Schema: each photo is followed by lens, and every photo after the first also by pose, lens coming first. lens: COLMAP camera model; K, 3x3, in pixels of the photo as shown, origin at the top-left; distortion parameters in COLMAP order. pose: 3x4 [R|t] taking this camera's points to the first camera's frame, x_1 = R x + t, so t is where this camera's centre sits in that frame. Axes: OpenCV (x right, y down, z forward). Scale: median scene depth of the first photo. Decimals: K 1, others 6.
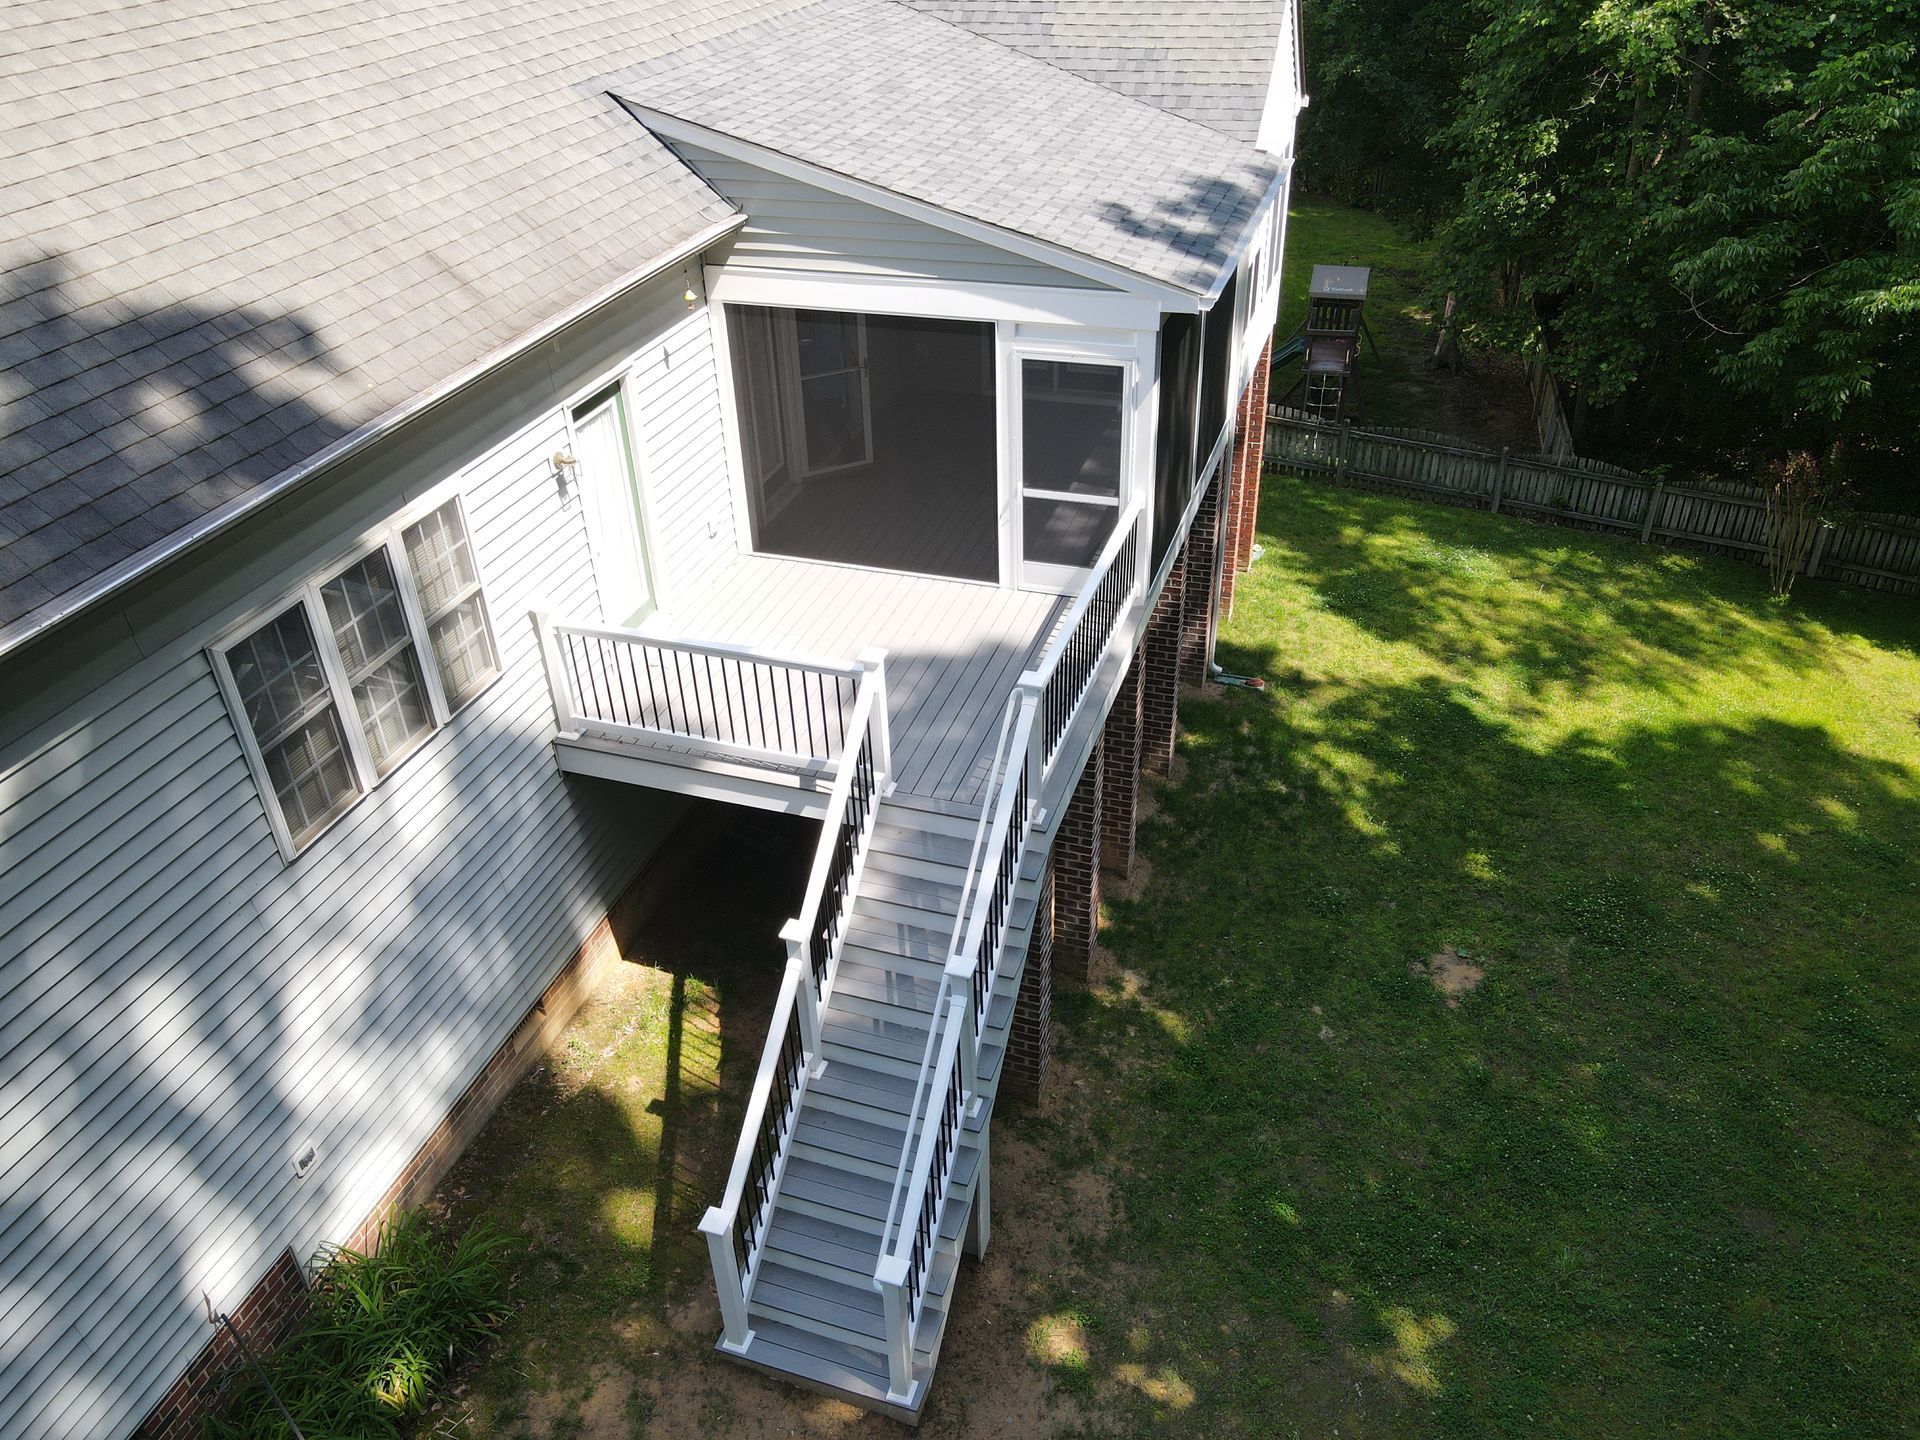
lens RADIAL K [[1439.1, 0, 990.4], [0, 1439.1, 690.4], [0, 0, 1]] dist [0.064674, -0.041563]
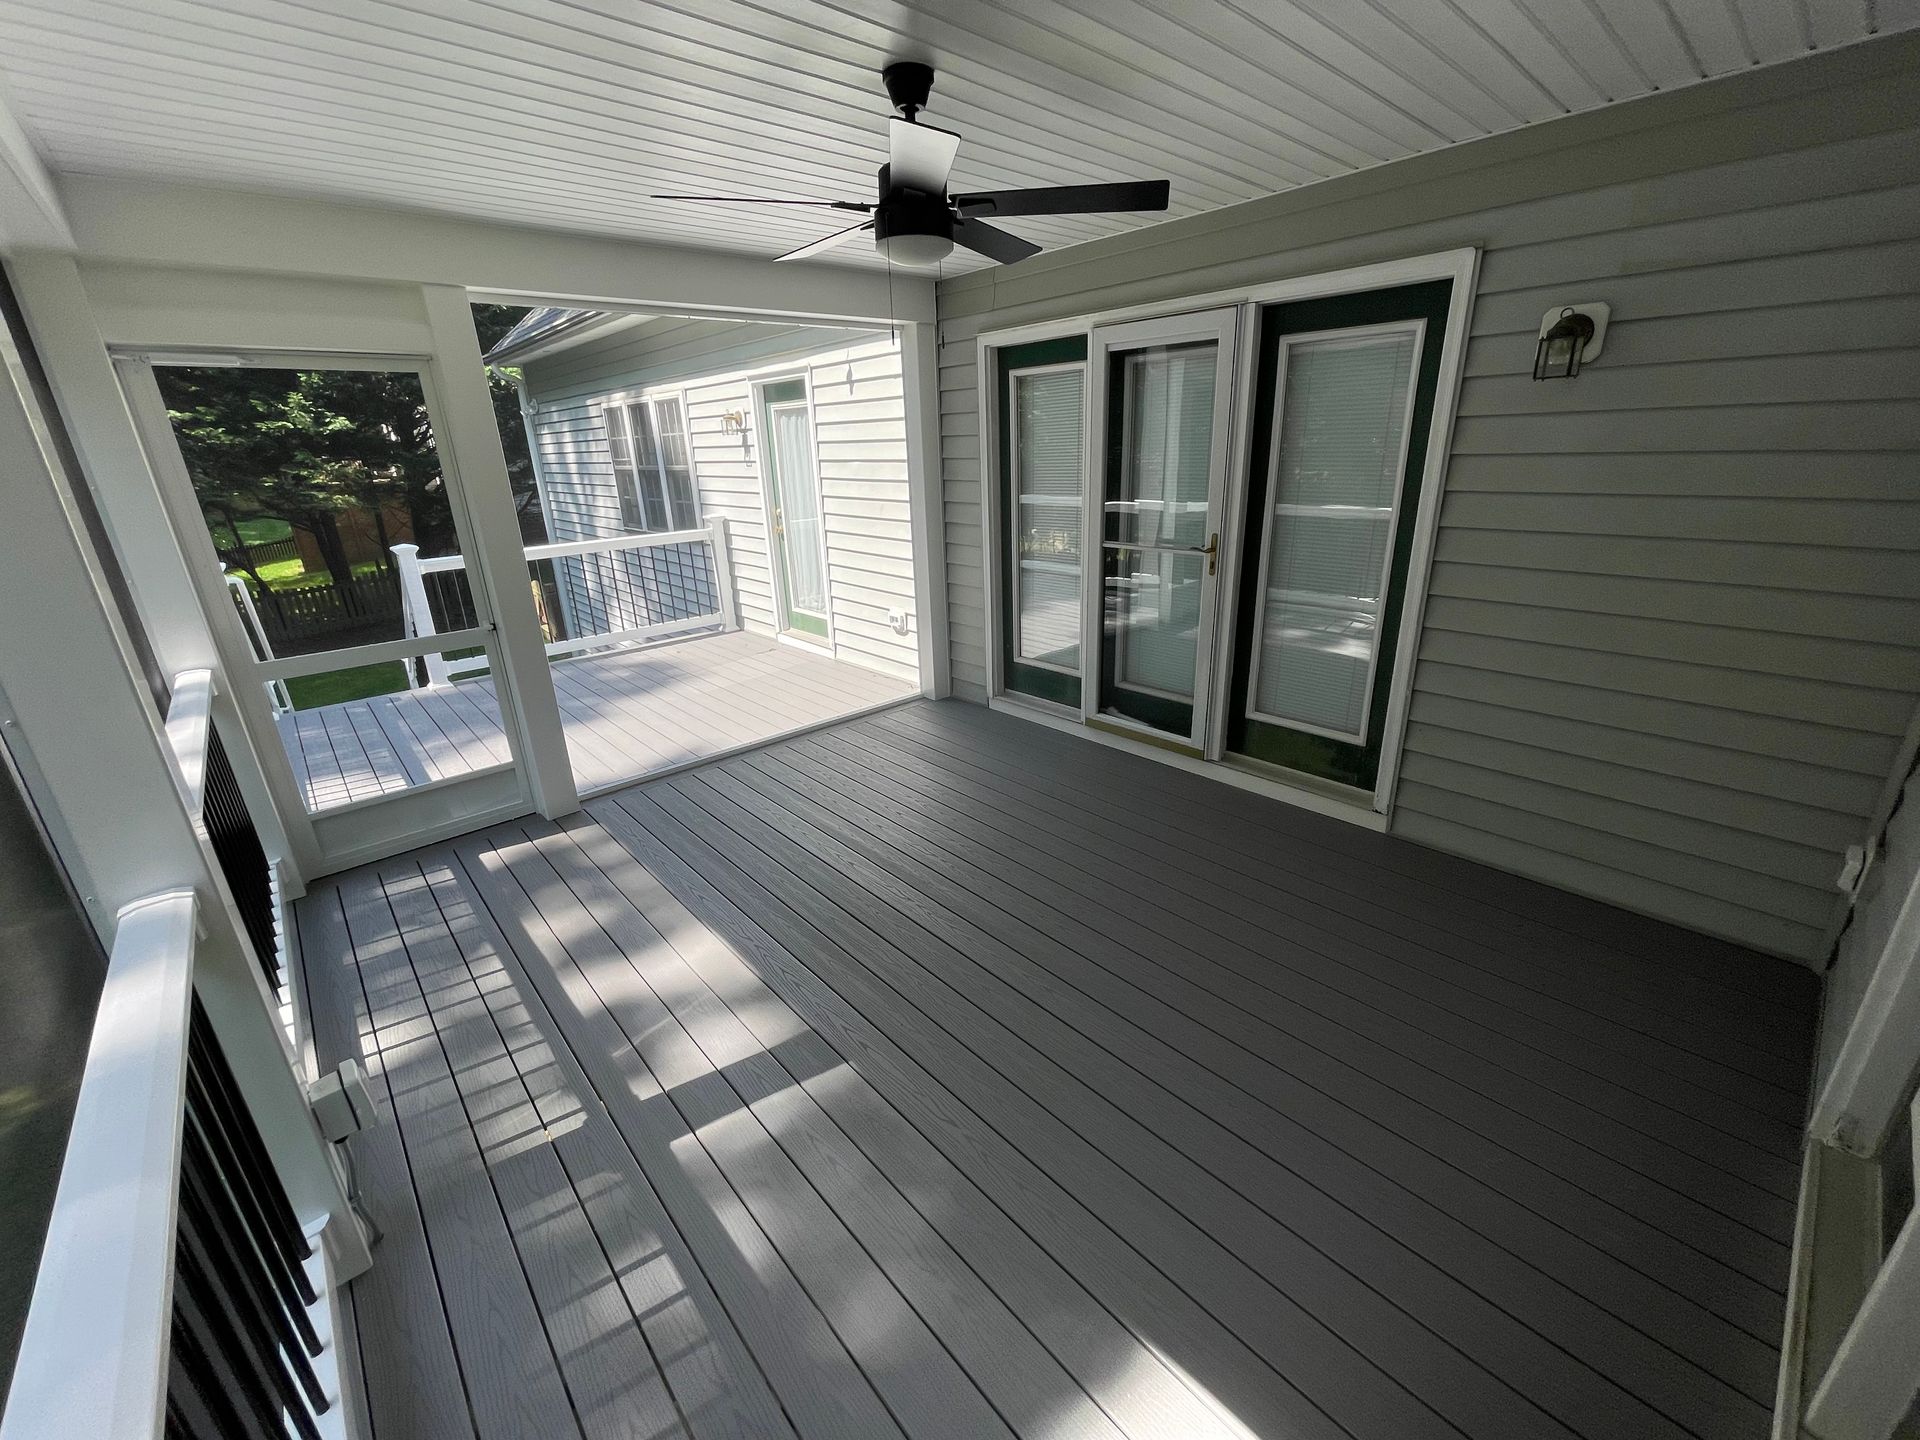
lens RADIAL K [[772.6, 0, 960.5], [0, 772.6, 721.5], [0, 0, 1]] dist [-0.003096, 0.000031]
pose [[-0.516770, 0.329182, -0.790309, 0.181724], [-0.414996, 0.711102, 0.567550, -0.376735], [0.748817, 0.621268, -0.230867, 1.282791]]
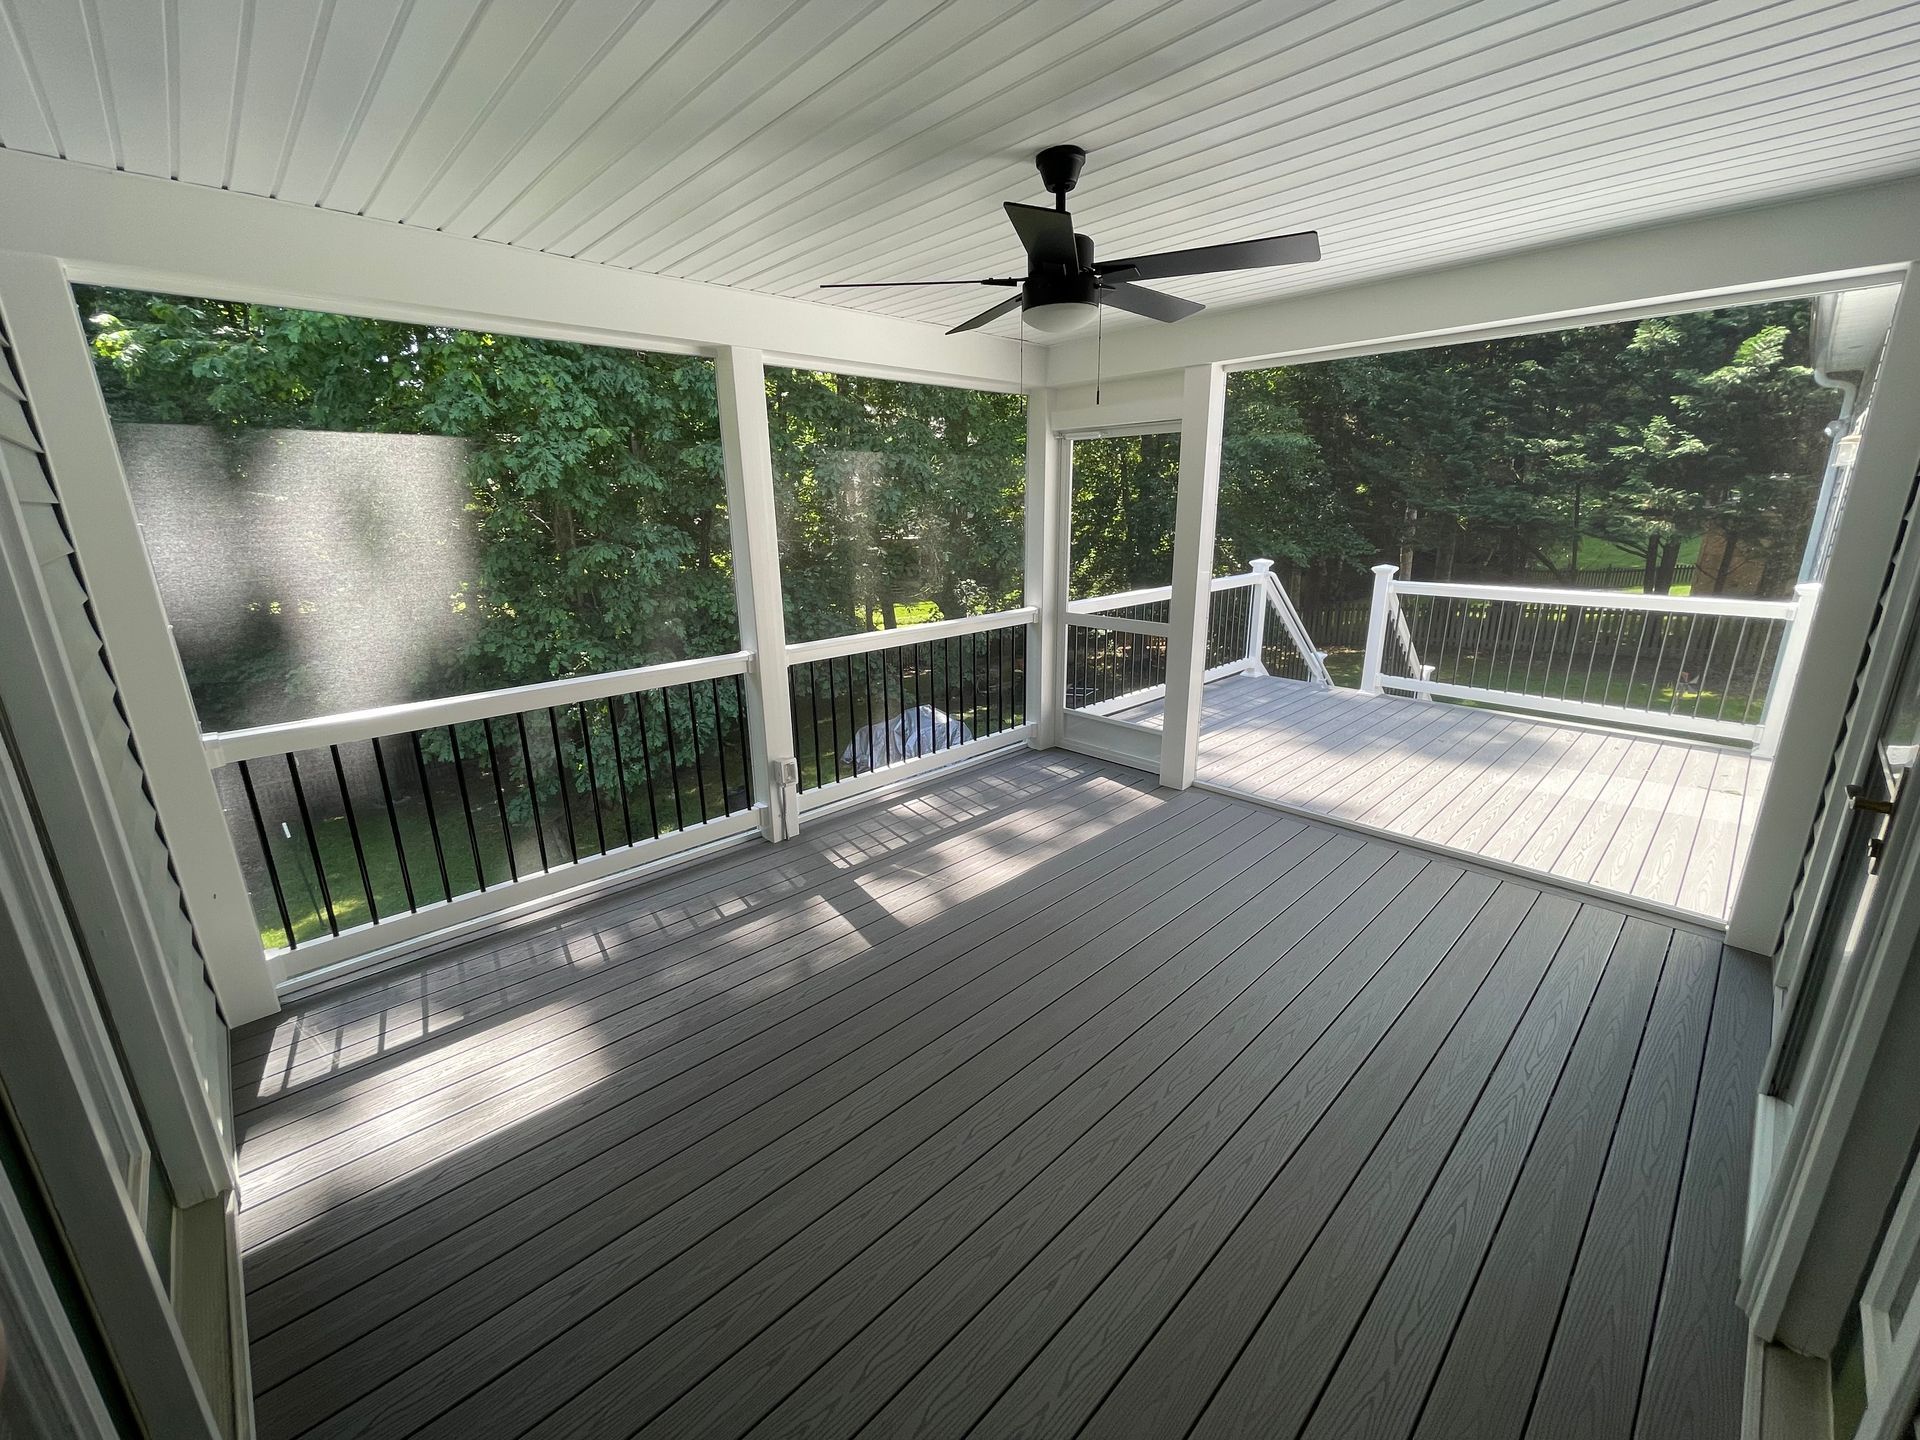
lens RADIAL K [[772.6, 0, 937.1], [0, 772.6, 724.8], [0, 0, 1]] dist [-0.003096, 0.000031]
pose [[-0.863441, -0.110107, 0.492286, -0.073100], [0.293910, 0.683330, 0.668339, -0.414946], [-0.409983, 0.721759, -0.557654, 1.354074]]
